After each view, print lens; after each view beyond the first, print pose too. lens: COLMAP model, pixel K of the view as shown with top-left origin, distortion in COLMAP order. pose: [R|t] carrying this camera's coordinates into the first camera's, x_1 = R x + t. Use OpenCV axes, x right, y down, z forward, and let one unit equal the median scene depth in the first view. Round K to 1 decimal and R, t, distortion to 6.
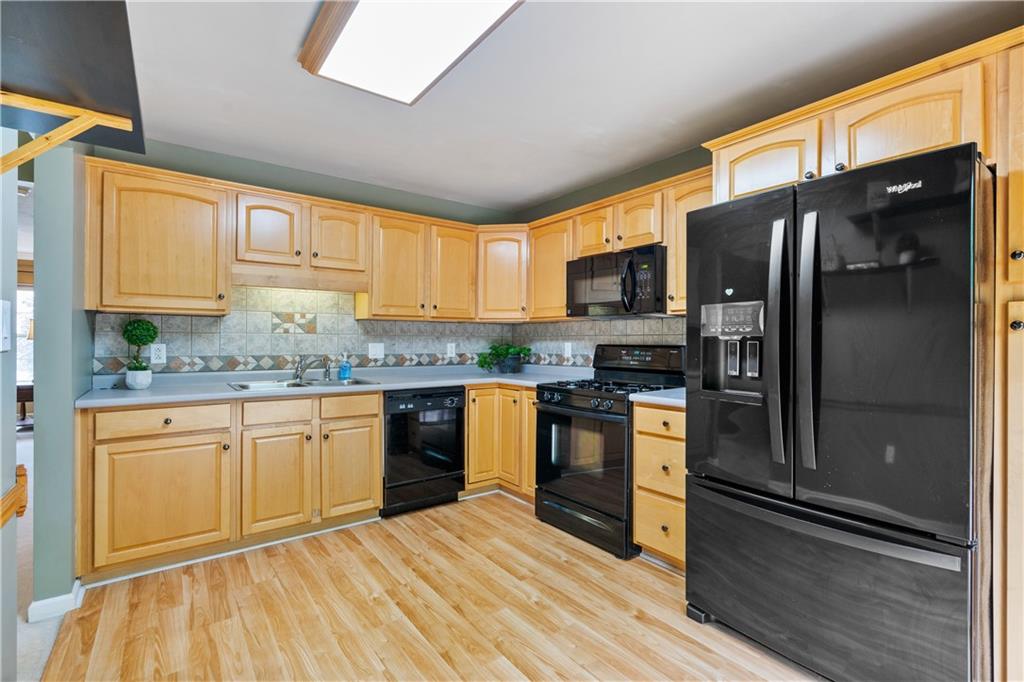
lens RADIAL K [[464.8, 0, 513.7], [0, 464.8, 339.4], [0, 0, 1]] dist [-0.002733, -0.000610]
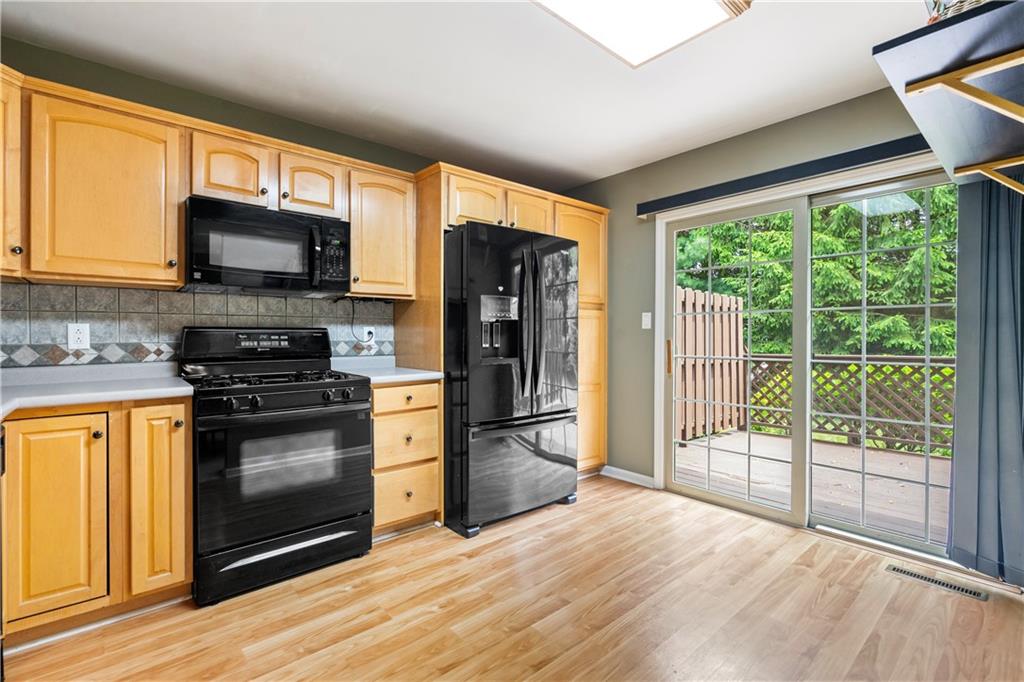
lens RADIAL K [[464.8, 0, 514.3], [0, 464.8, 335.4], [0, 0, 1]] dist [-0.002733, -0.000610]
pose [[-0.070500, -0.008764, 0.997473, -0.629547], [-0.003355, 0.999958, 0.008549, 0.019197], [-0.997506, -0.002744, -0.070526, 0.673326]]
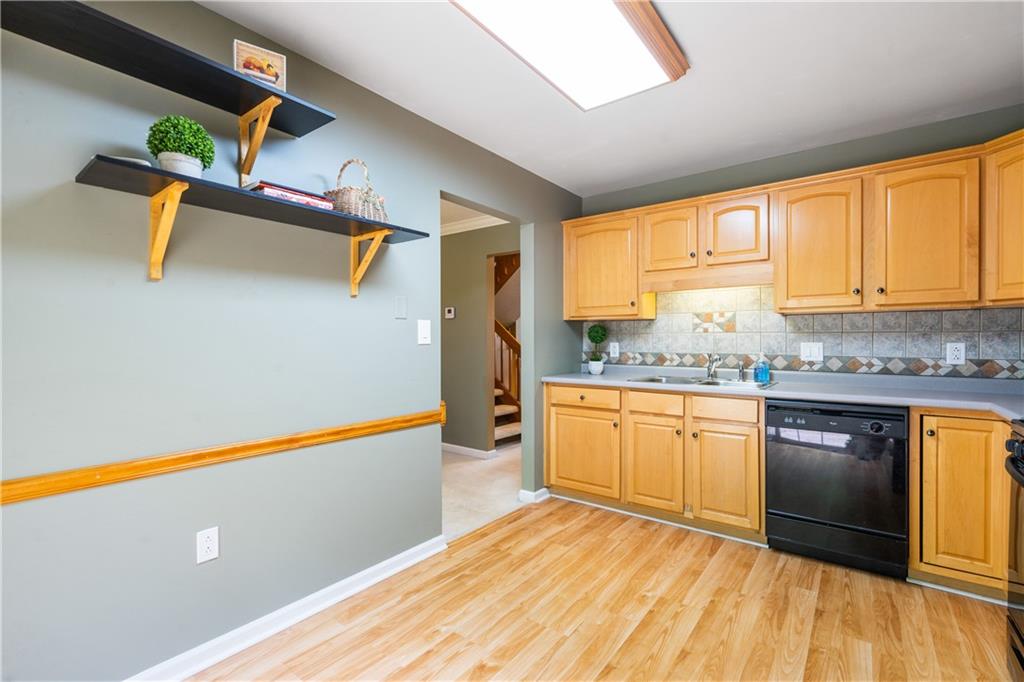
lens RADIAL K [[464.8, 0, 508.6], [0, 464.8, 341.3], [0, 0, 1]] dist [-0.002733, -0.000610]
pose [[0.258015, -0.001275, -0.966140, 0.438740], [0.004704, 0.999989, -0.000064, 0.004870], [0.966129, -0.004528, 0.258018, 0.338334]]
